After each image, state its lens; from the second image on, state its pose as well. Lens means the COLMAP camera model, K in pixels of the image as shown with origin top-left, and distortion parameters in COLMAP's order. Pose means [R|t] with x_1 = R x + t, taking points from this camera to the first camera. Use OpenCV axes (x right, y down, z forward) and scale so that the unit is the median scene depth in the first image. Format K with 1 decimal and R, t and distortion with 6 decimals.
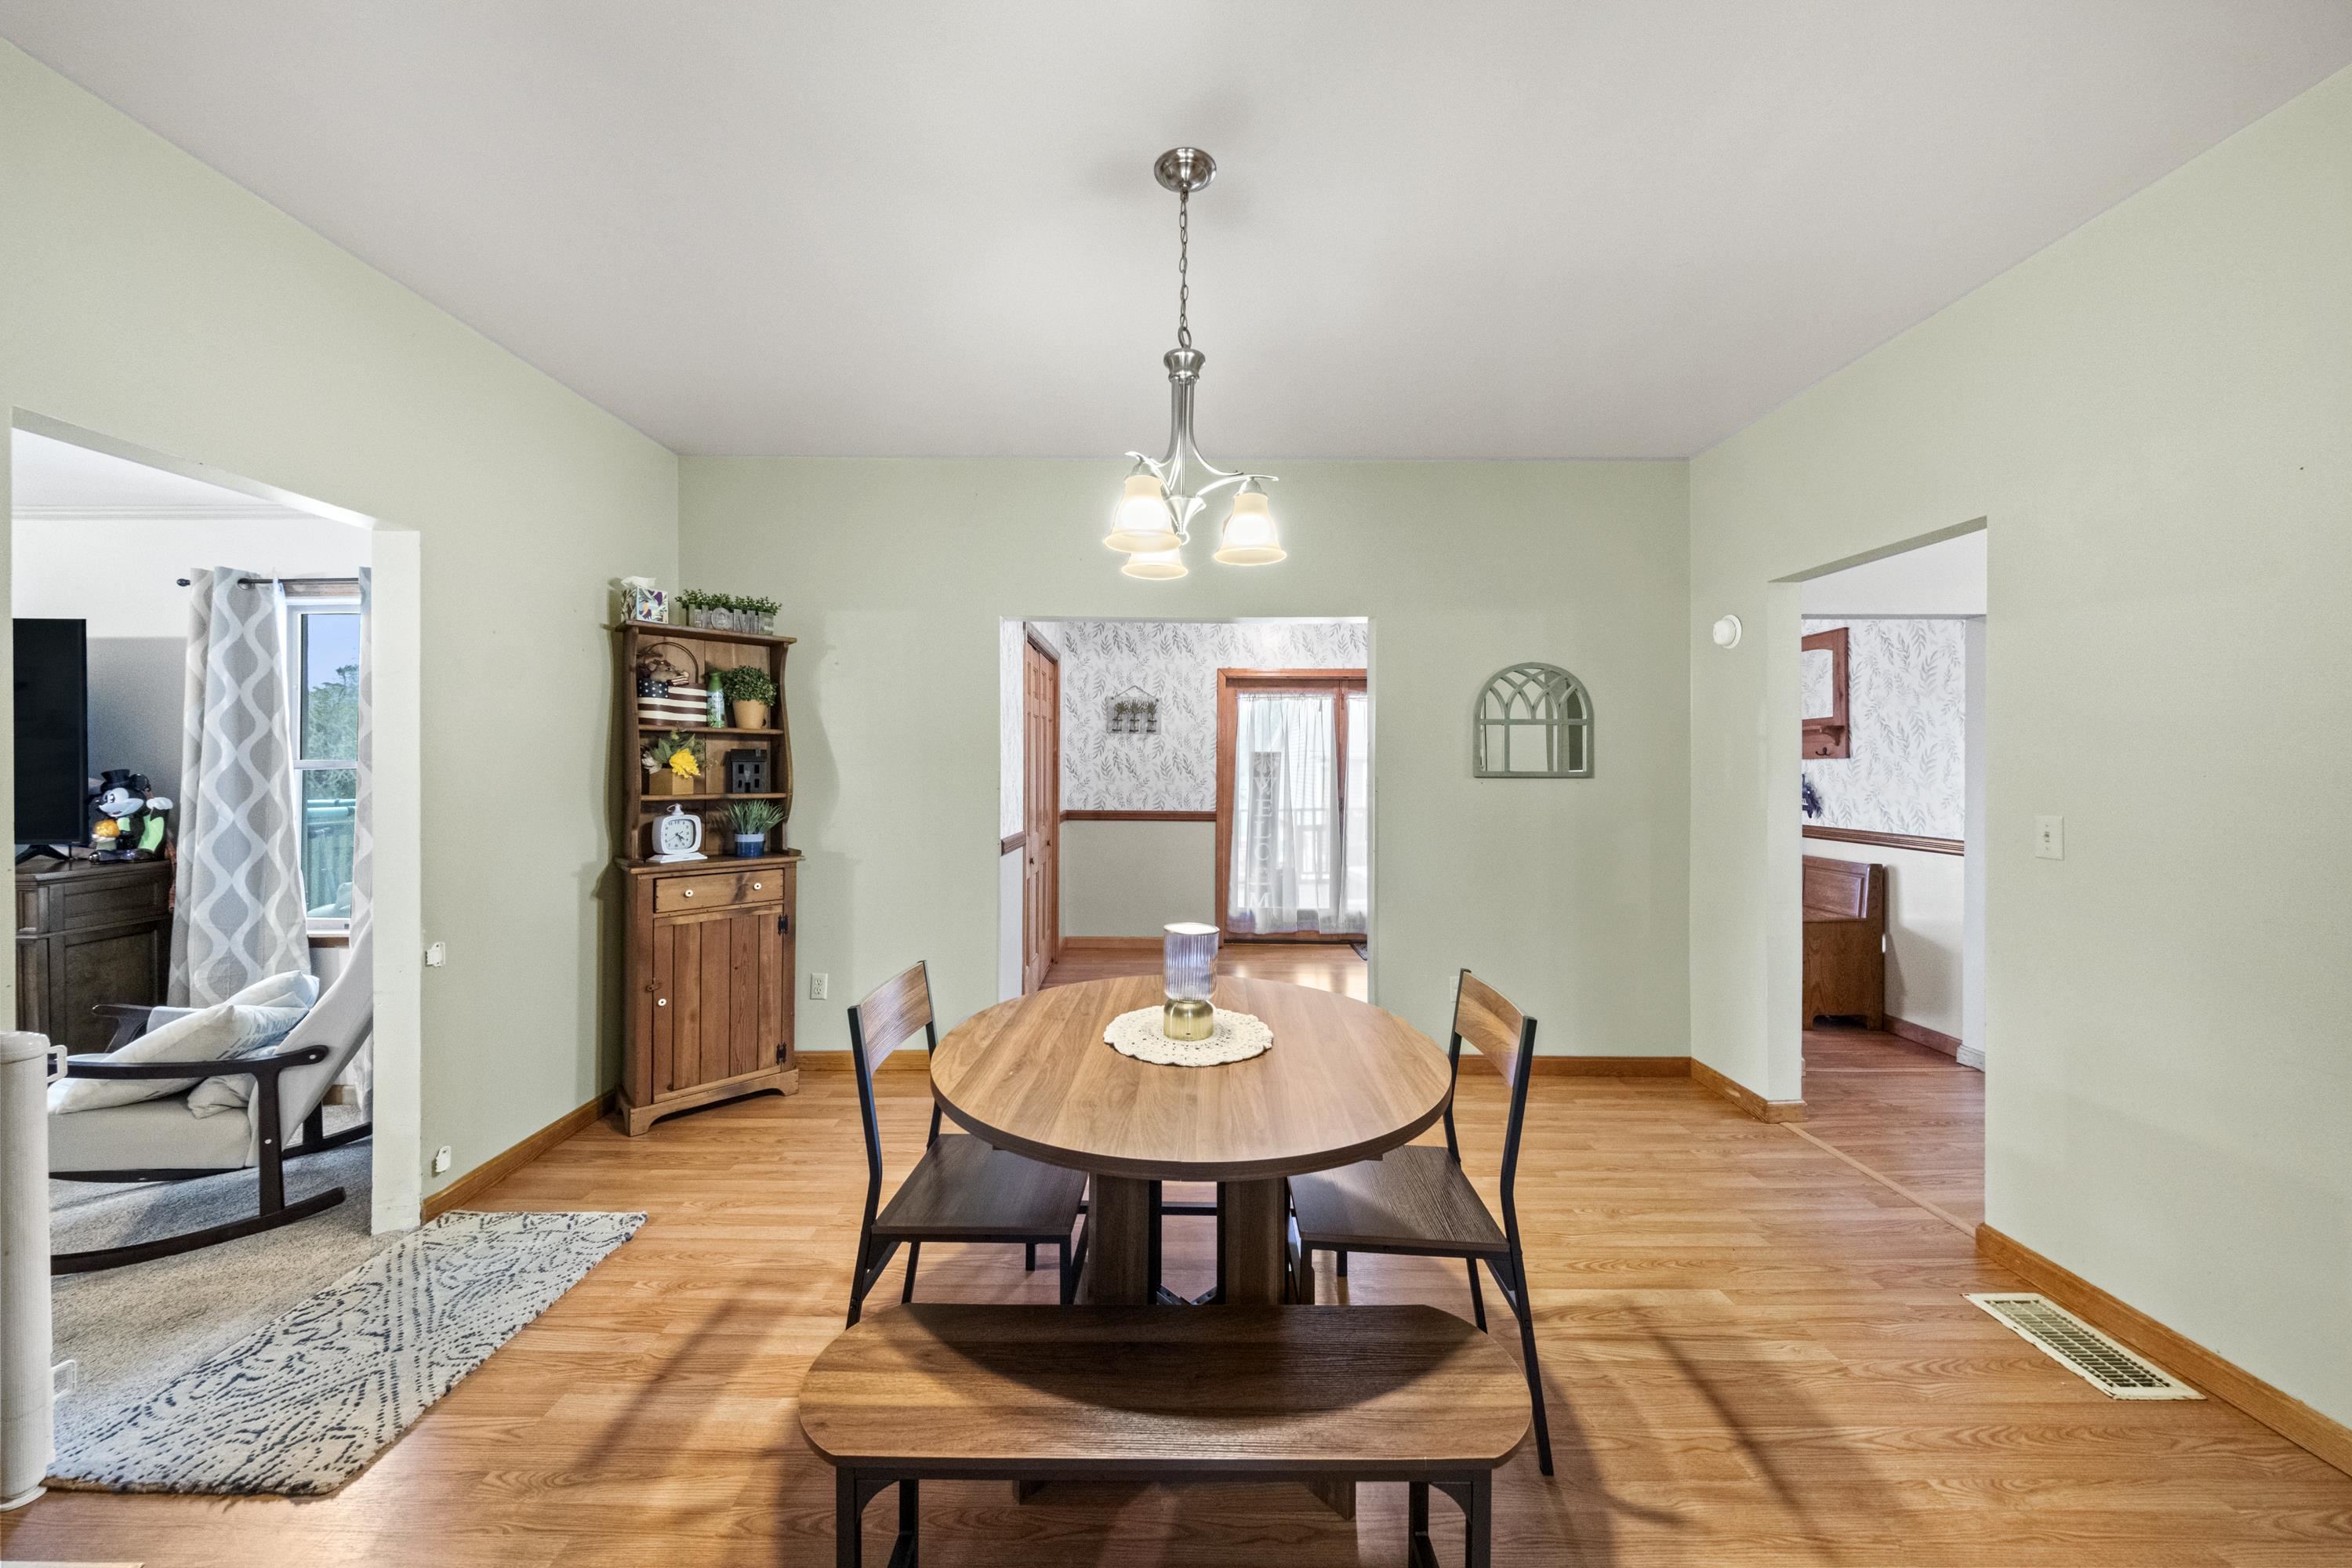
lens RADIAL K [[795.6, 0, 1199.0], [0, 795.6, 768.9], [0, 0, 1]] dist [0.000347, -0.000004]
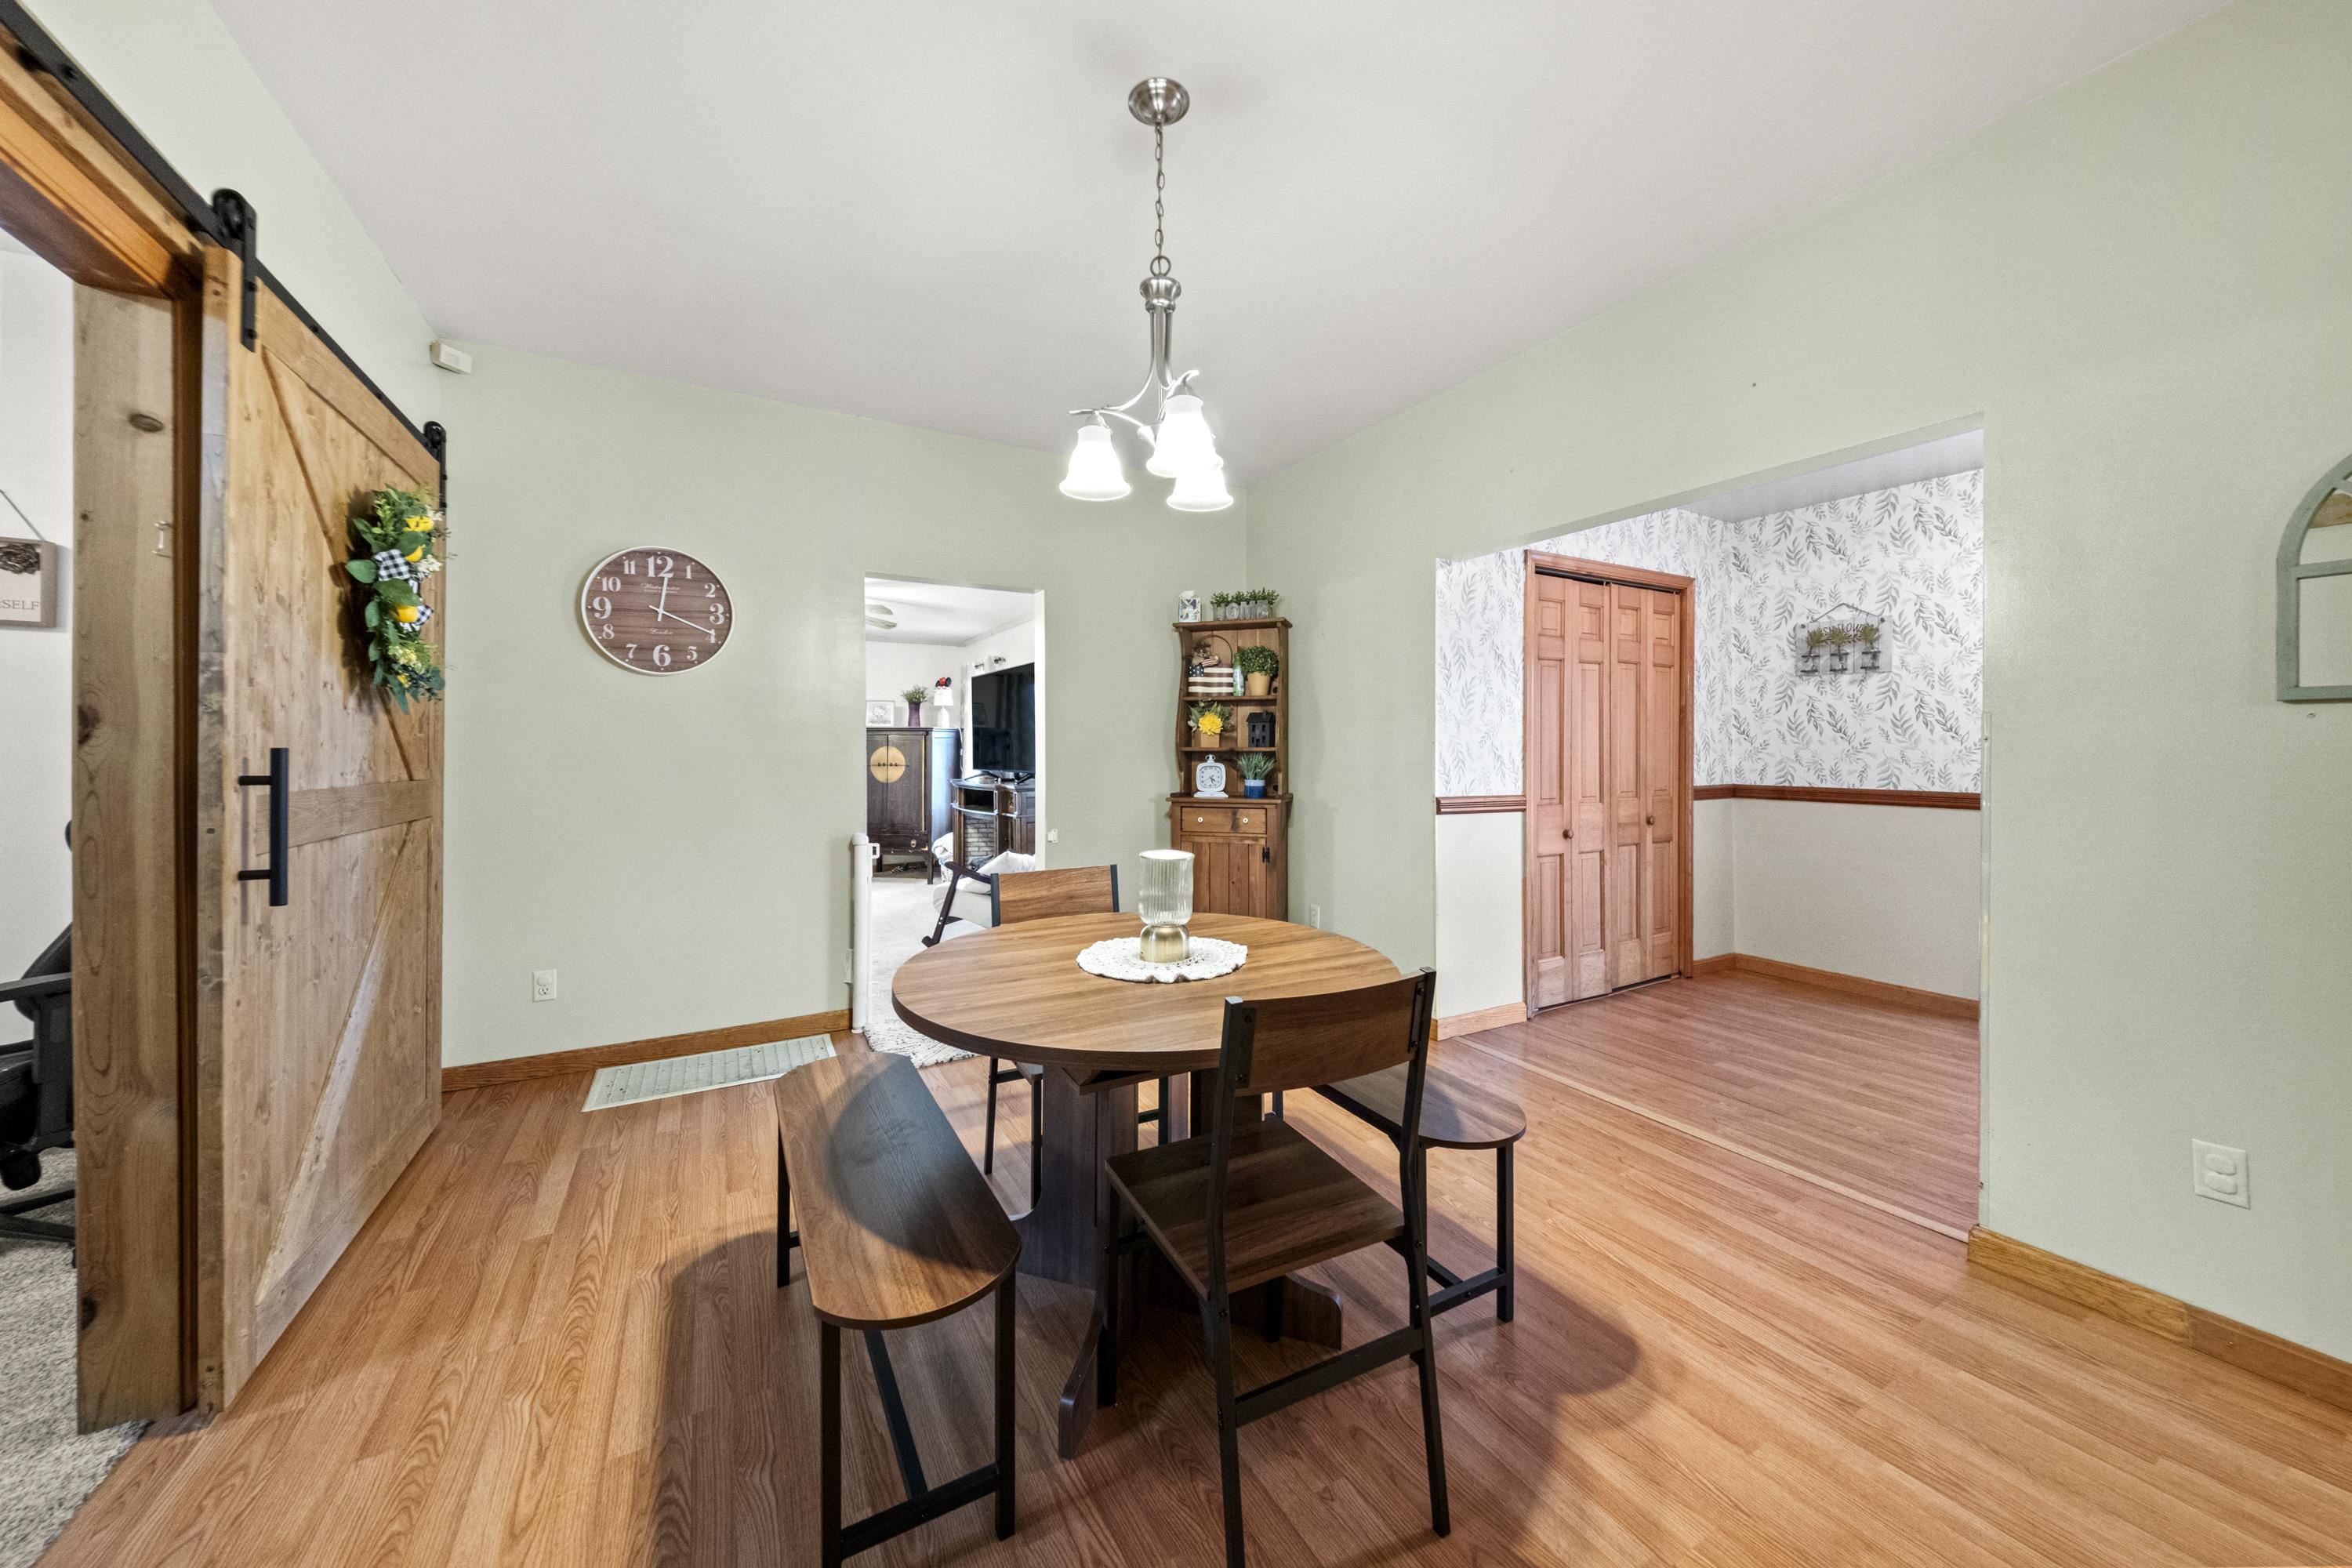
lens RADIAL K [[804.1, 0, 1158.0], [0, 804.1, 750.1], [0, 0, 1]] dist [0.000589, -0.000029]
pose [[0.429750, 0.000096, -0.902948, 0.509053], [0.000787, 1.000000, 0.000481, 0.034414], [0.902948, -0.000917, 0.429750, 0.320969]]
